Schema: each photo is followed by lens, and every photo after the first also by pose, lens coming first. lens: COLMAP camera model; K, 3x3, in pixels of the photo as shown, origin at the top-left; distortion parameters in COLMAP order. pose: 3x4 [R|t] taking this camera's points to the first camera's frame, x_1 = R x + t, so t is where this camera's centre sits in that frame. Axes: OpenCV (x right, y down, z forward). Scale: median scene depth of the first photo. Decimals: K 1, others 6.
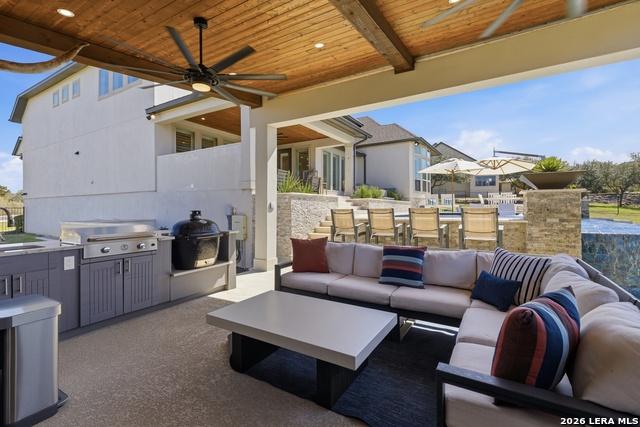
lens RADIAL K [[292.0, 0, 319.5], [0, 292.0, 208.8], [0, 0, 1]] dist [0.004750, 0.000253]
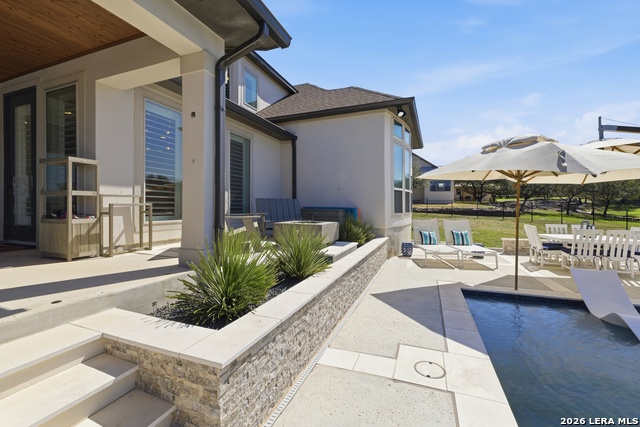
lens RADIAL K [[273.4, 0, 321.7], [0, 273.4, 207.5], [0, 0, 1]] dist [0.009295, -0.001123]
pose [[0.984613, 0.002487, 0.174729, 0.141725], [-0.002537, 0.999997, 0.000064, -0.078058], [-0.174728, -0.000507, 0.984617, 0.629524]]
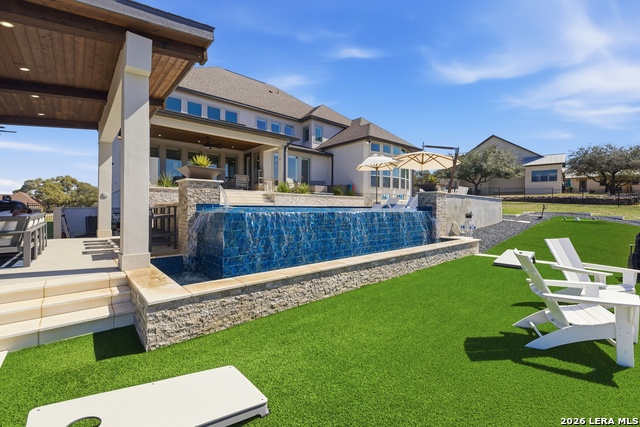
lens RADIAL K [[273.4, 0, 326.0], [0, 273.4, 211.4], [0, 0, 1]] dist [0.009295, -0.001123]
pose [[0.958935, 0.011966, -0.283372, 0.498636], [-0.007611, 0.999835, 0.016465, 0.014710], [0.283522, -0.013632, 0.958869, -0.003565]]
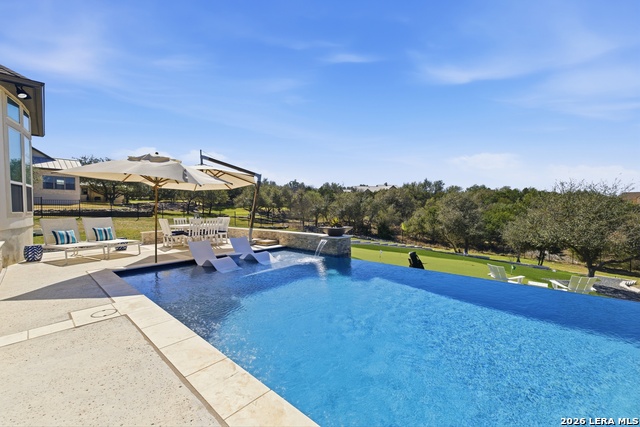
lens RADIAL K [[265.7, 0, 322.2], [0, 265.7, 214.5], [0, 0, 1]] dist [0.003172, -0.000601]
pose [[0.197751, -0.020504, 0.980038, 0.058103], [0.004411, 0.999790, 0.020027, -0.069799], [-0.980242, 0.000362, 0.197800, 0.559582]]
